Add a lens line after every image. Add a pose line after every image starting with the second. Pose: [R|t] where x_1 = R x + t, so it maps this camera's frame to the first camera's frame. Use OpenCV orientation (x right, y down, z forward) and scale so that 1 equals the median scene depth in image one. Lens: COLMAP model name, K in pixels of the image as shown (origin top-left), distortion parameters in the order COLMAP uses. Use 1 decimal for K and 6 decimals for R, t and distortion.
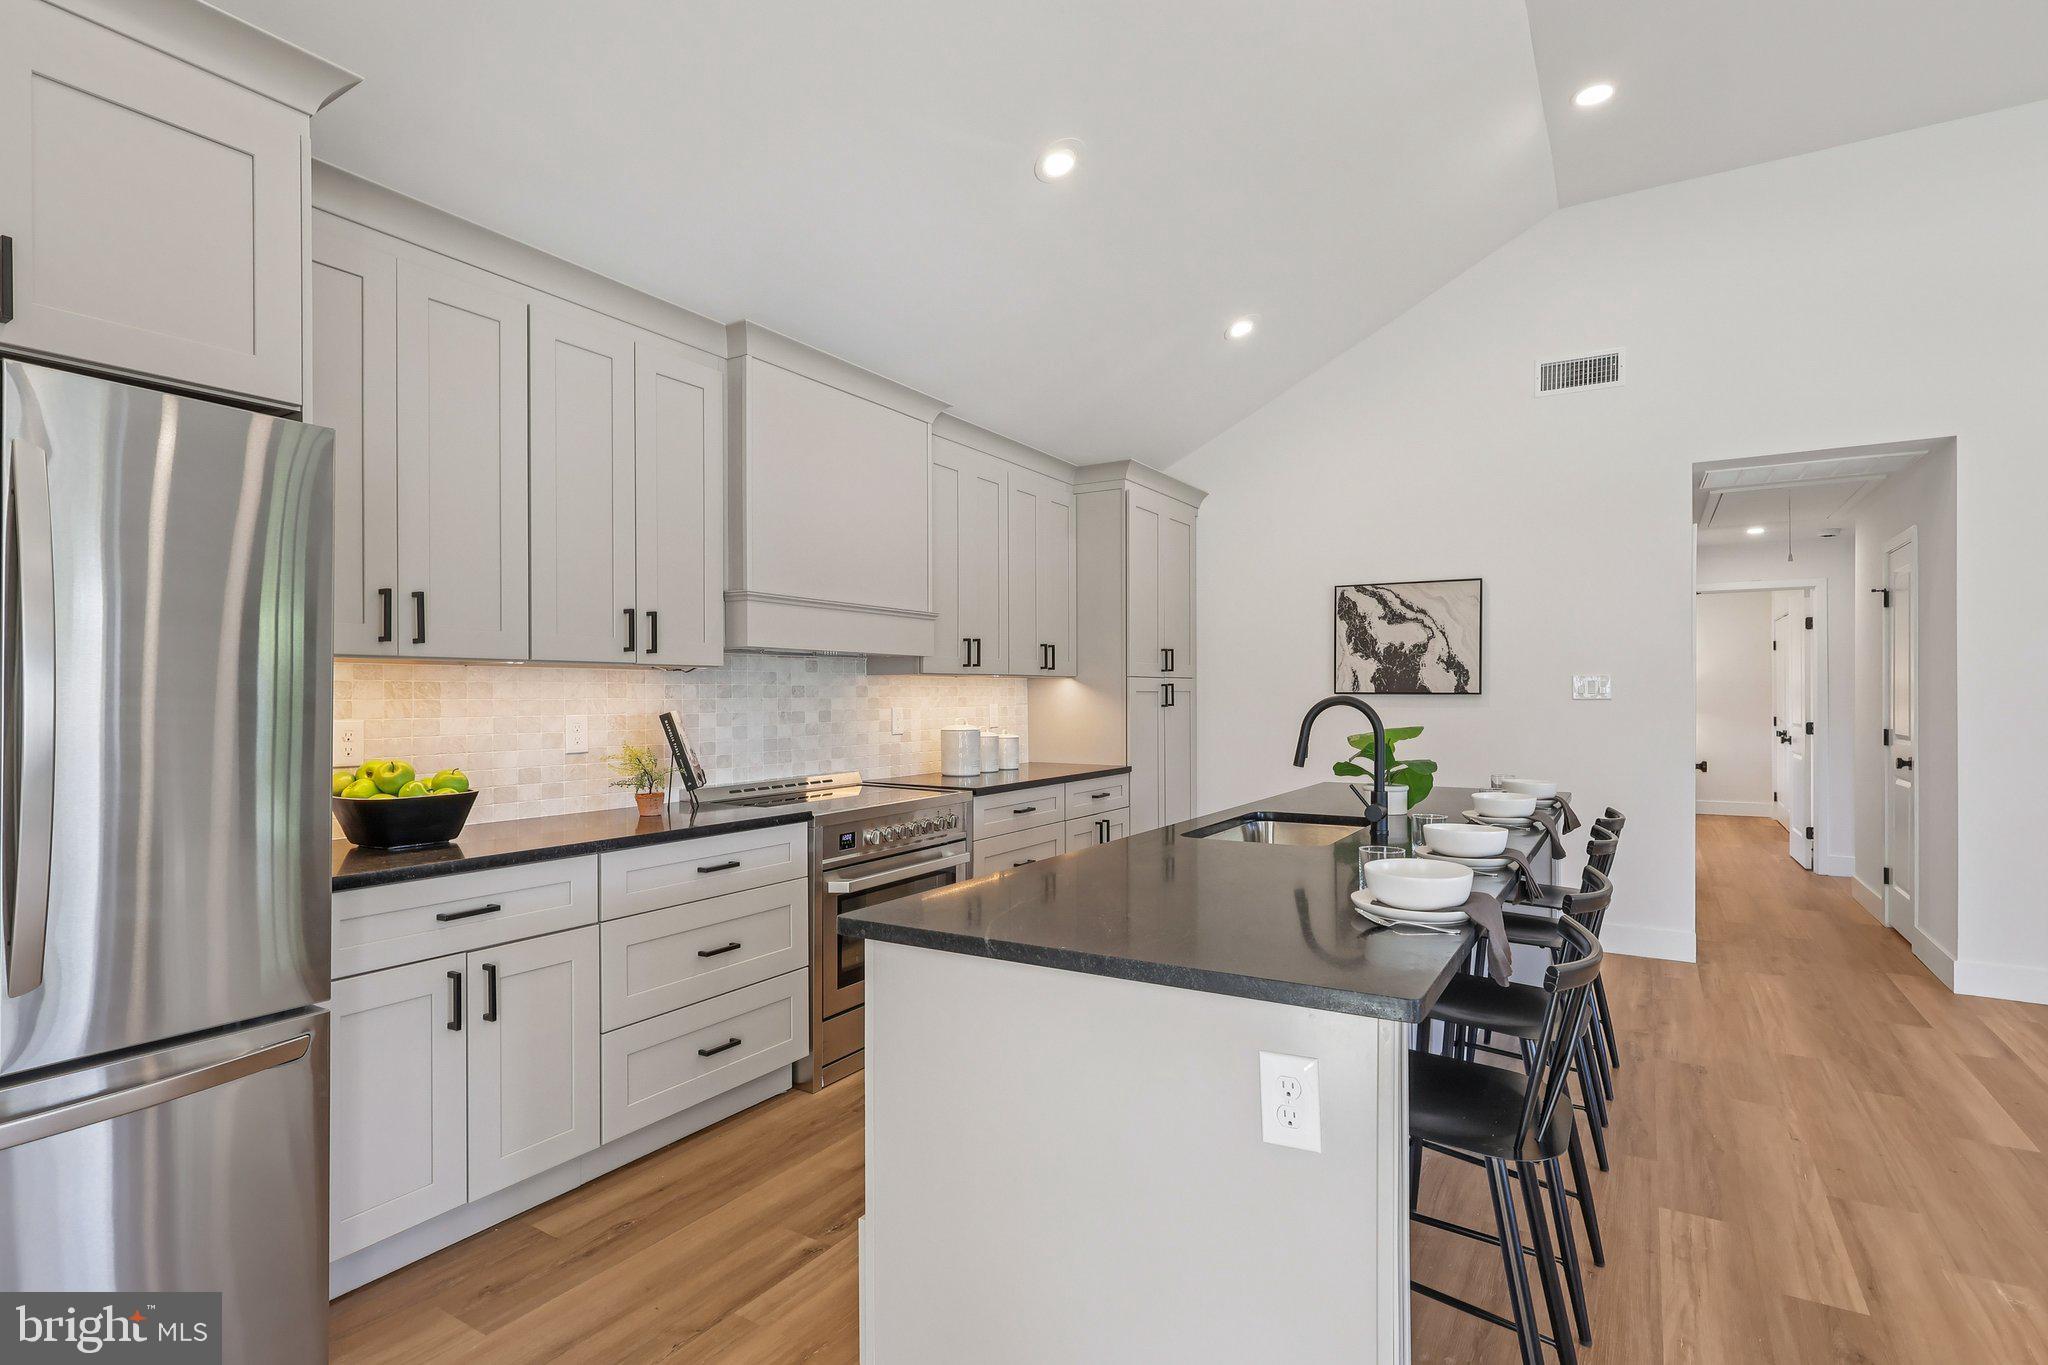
lens RADIAL K [[1020.2, 0, 1022.6], [0, 1020.2, 690.1], [0, 0, 1]] dist [0.003859, 0.001358]
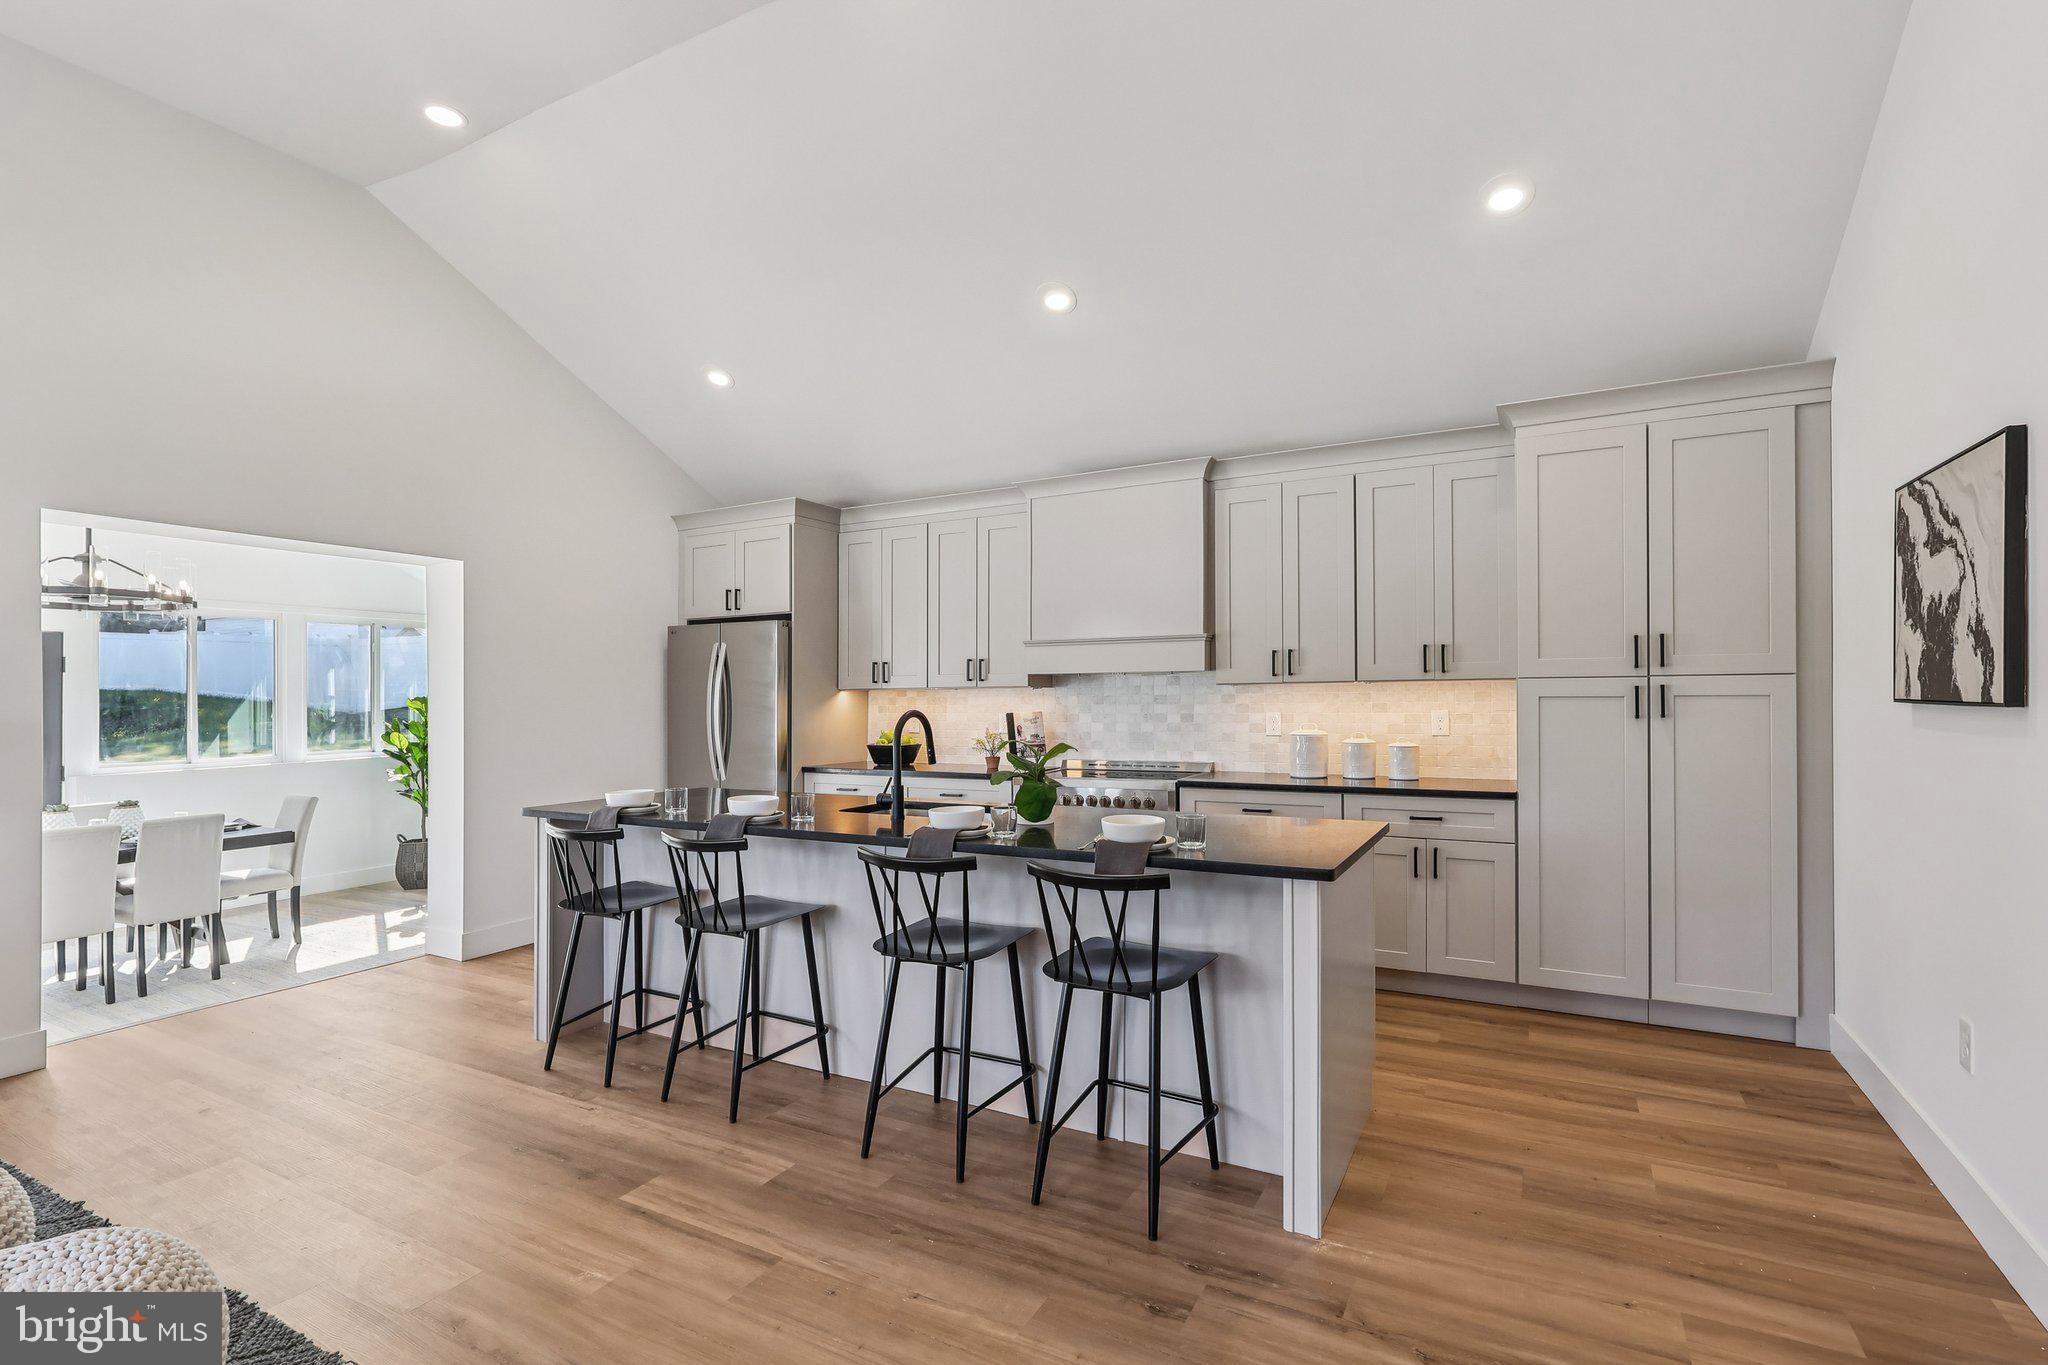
lens RADIAL K [[952.9, 0, 1024.0], [0, 952.9, 689.3], [0, 0, 1]] dist [-0.005276, -0.000332]
pose [[0.043567, -0.004581, -0.999040, 1.069847], [0.015610, 0.999871, -0.003905, -0.010322], [0.998929, -0.015425, 0.043633, 0.766477]]
